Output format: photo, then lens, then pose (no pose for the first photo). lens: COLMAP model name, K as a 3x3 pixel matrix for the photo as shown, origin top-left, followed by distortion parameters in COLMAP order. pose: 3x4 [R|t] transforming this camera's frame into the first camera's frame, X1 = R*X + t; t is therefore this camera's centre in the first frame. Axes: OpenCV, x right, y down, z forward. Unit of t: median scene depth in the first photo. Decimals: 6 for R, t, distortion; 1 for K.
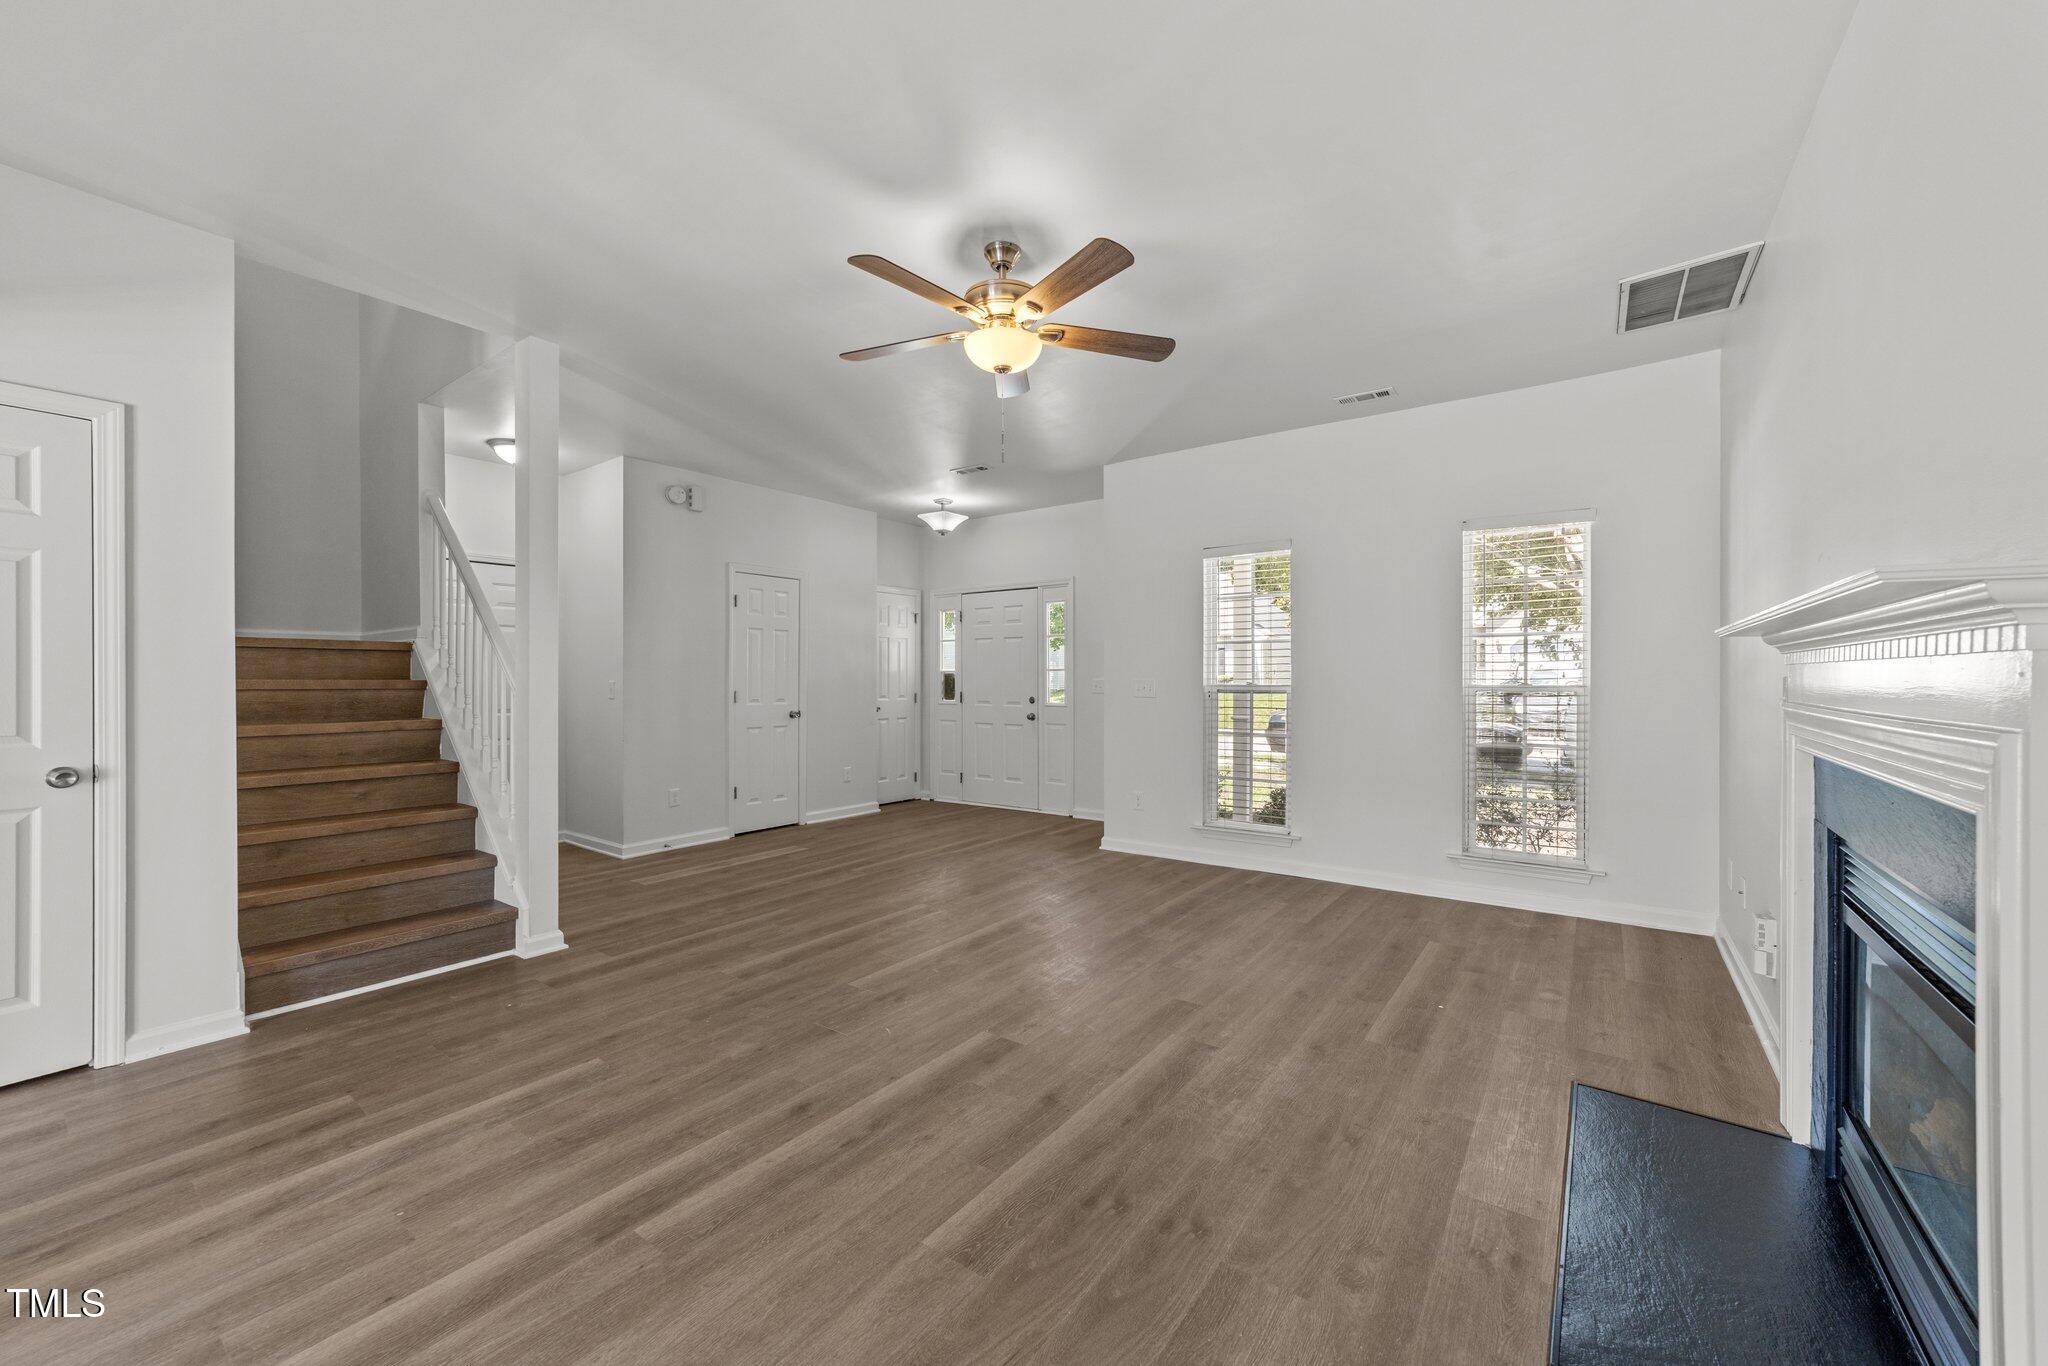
lens RADIAL K [[783.4, 0, 1028.9], [0, 783.4, 680.1], [0, 0, 1]] dist [-0.011535, 0.004398]
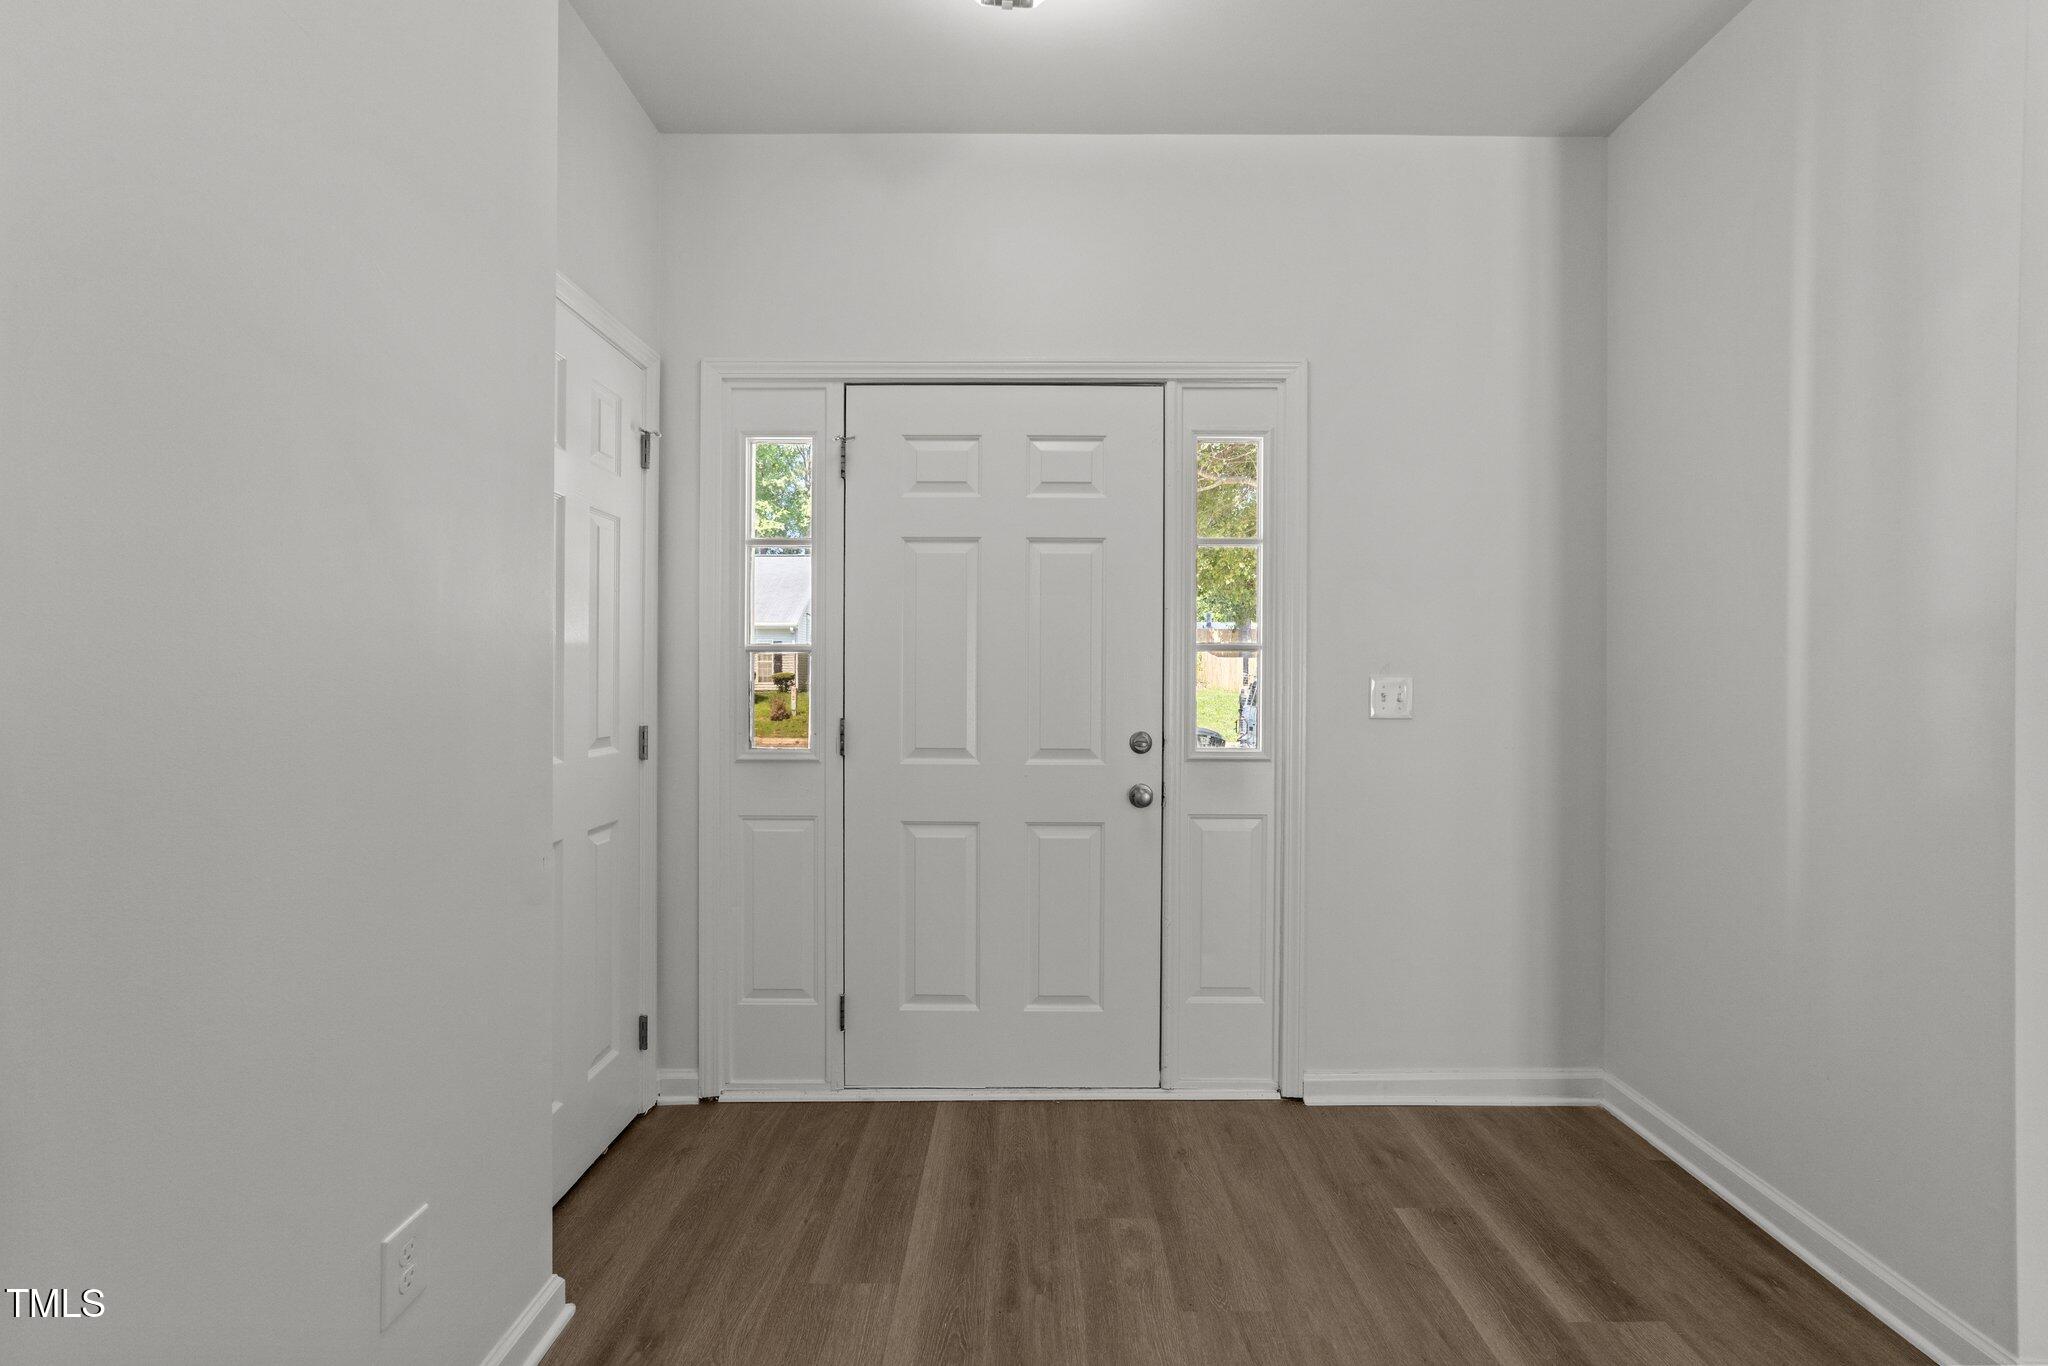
lens RADIAL K [[783.4, 0, 1024.5], [0, 783.4, 680.1], [0, 0, 1]] dist [-0.011535, 0.004398]
pose [[0.810337, 0.005670, 0.585937, -0.215575], [-0.003069, 0.999981, -0.005432, 0.002276], [-0.585957, 0.002603, 0.810338, 0.771061]]
